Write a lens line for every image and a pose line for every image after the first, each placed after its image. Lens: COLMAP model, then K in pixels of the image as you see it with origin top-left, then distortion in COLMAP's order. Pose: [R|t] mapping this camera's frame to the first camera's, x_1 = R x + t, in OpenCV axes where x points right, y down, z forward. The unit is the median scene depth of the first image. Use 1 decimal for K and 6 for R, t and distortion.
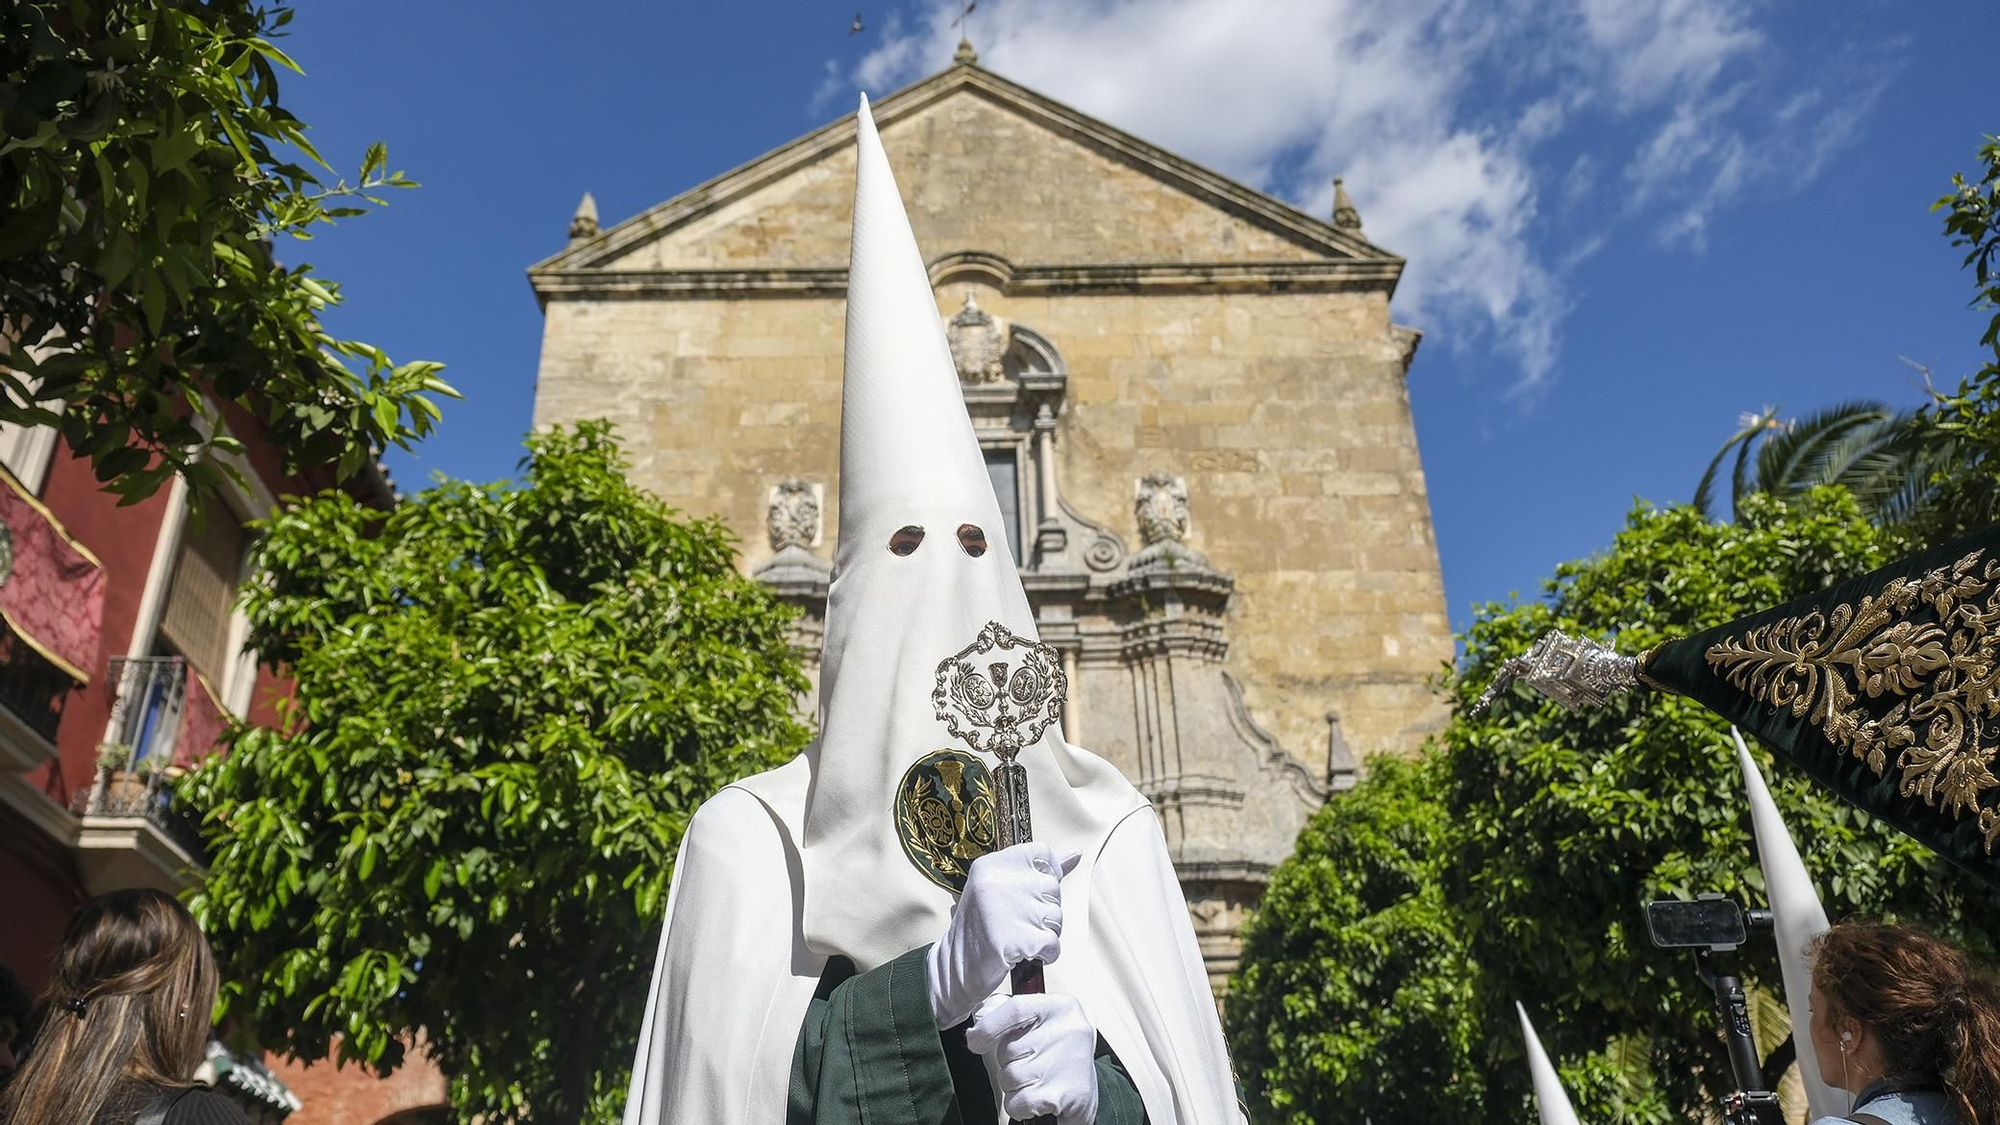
lens RADIAL K [[1551.8, 0, 996.7], [0, 1551.8, 570.6], [0, 0, 1]] dist [-0.011022, 0.000115]
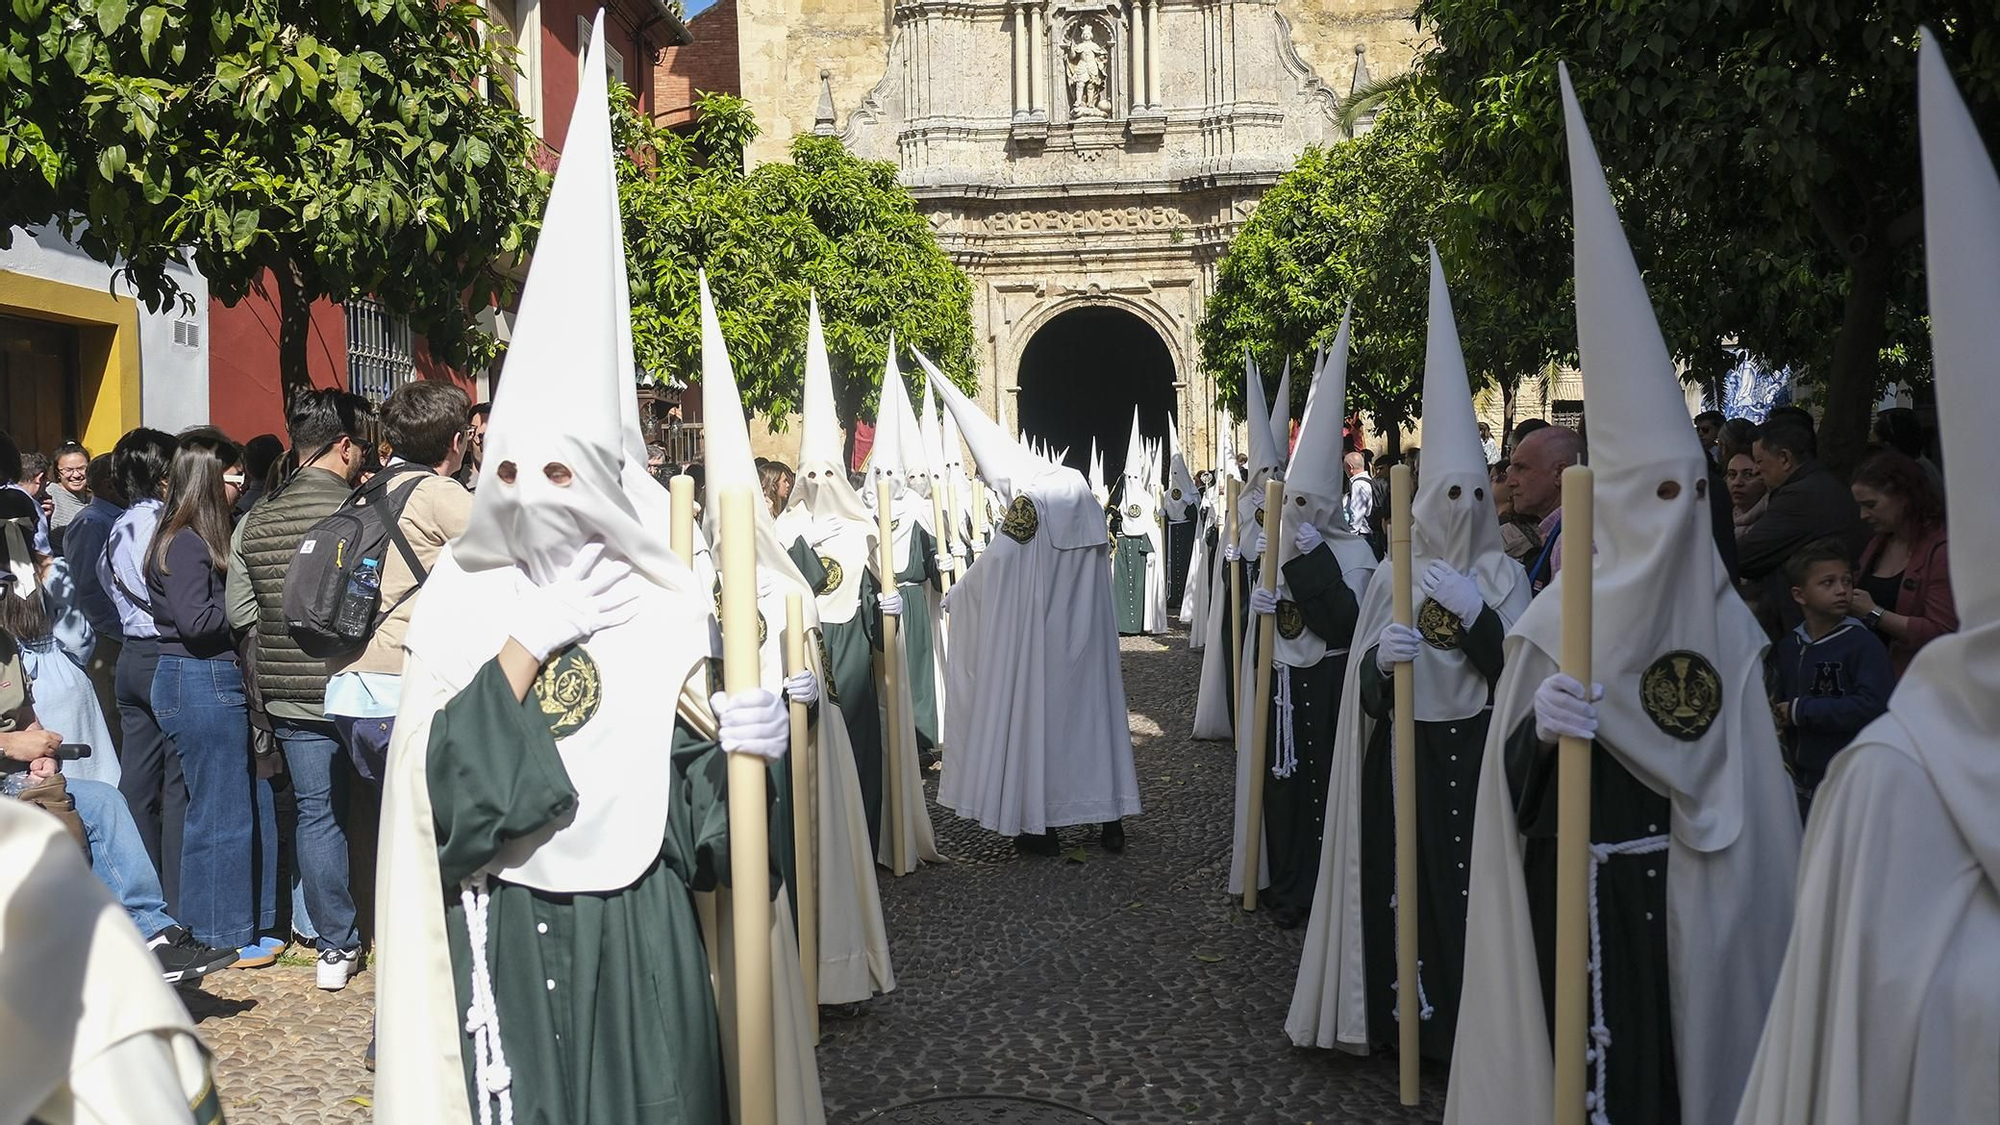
lens RADIAL K [[1632.4, 0, 999.4], [0, 1632.4, 562.3], [0, 0, 1]] dist [-0.001478, -0.003107]
pose [[0.993572, 0.014422, -0.112277, 0.053869], [0.044973, 0.859924, 0.508437, -0.163679], [0.103882, -0.510218, 0.853748, -0.270946]]
